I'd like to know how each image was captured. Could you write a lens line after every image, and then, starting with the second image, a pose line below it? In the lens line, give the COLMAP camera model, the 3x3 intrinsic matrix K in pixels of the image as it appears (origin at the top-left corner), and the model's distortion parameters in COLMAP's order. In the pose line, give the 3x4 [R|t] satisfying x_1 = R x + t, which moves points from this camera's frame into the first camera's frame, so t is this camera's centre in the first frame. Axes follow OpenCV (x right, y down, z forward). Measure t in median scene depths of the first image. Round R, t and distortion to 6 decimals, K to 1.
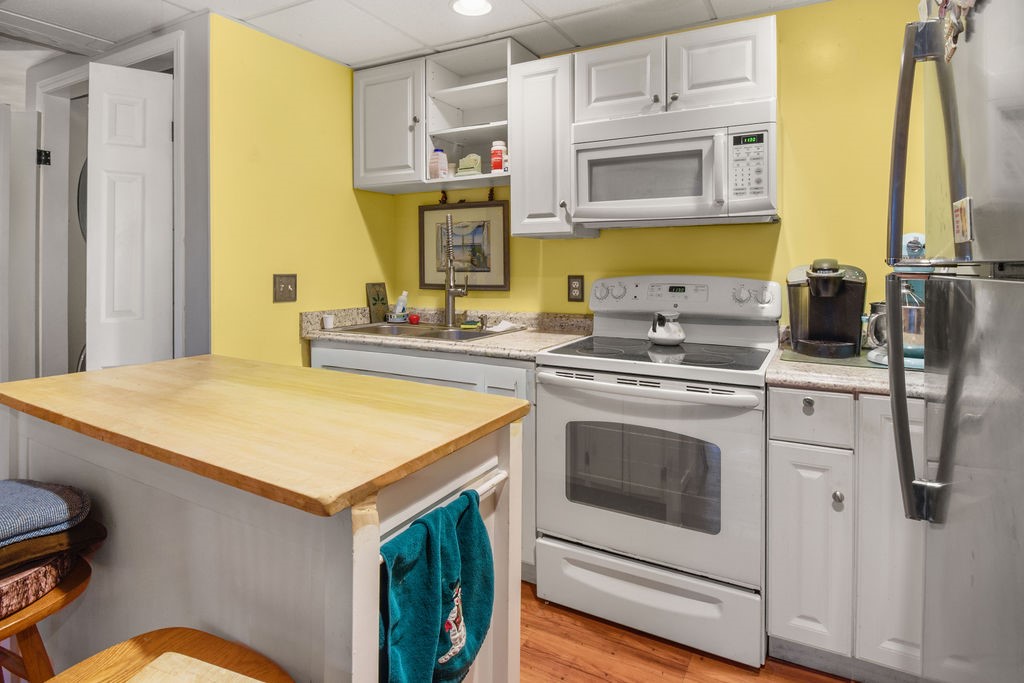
lens RADIAL K [[553.4, 0, 512.9], [0, 553.4, 267.4], [0, 0, 1]] dist [0.000481, -0.000159]
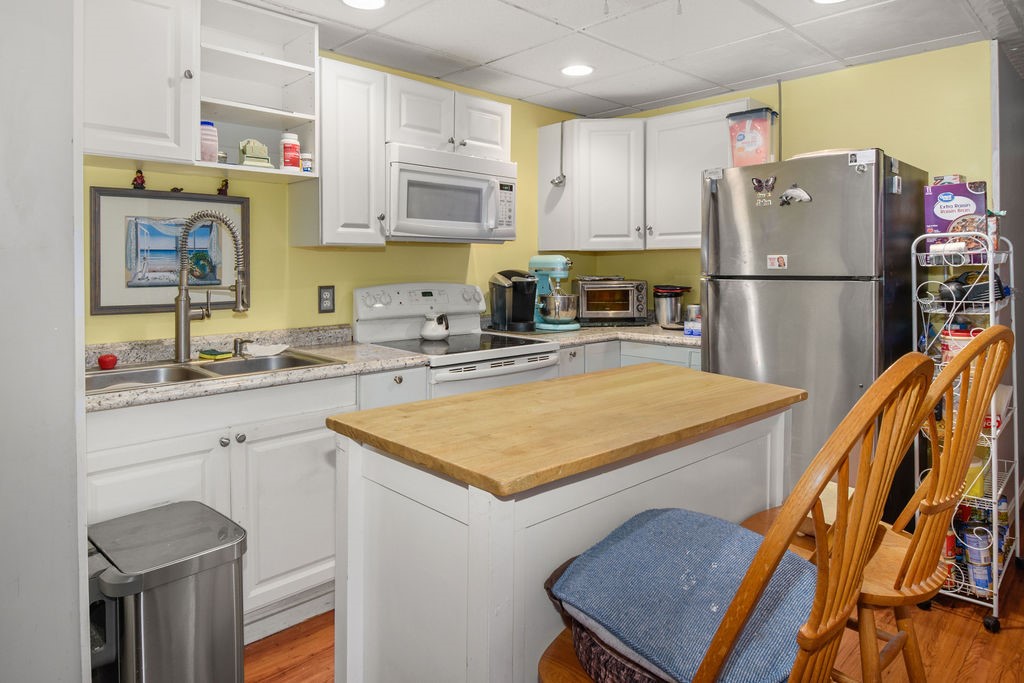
lens RADIAL K [[588.2, 0, 510.8], [0, 588.2, 275.6], [0, 0, 1]] dist [0.030581, -0.027699]
pose [[0.327869, -0.015691, 0.944593, -0.860169], [0.004649, 0.999877, 0.014996, -0.019850], [-0.944712, -0.000525, 0.327901, 0.404691]]
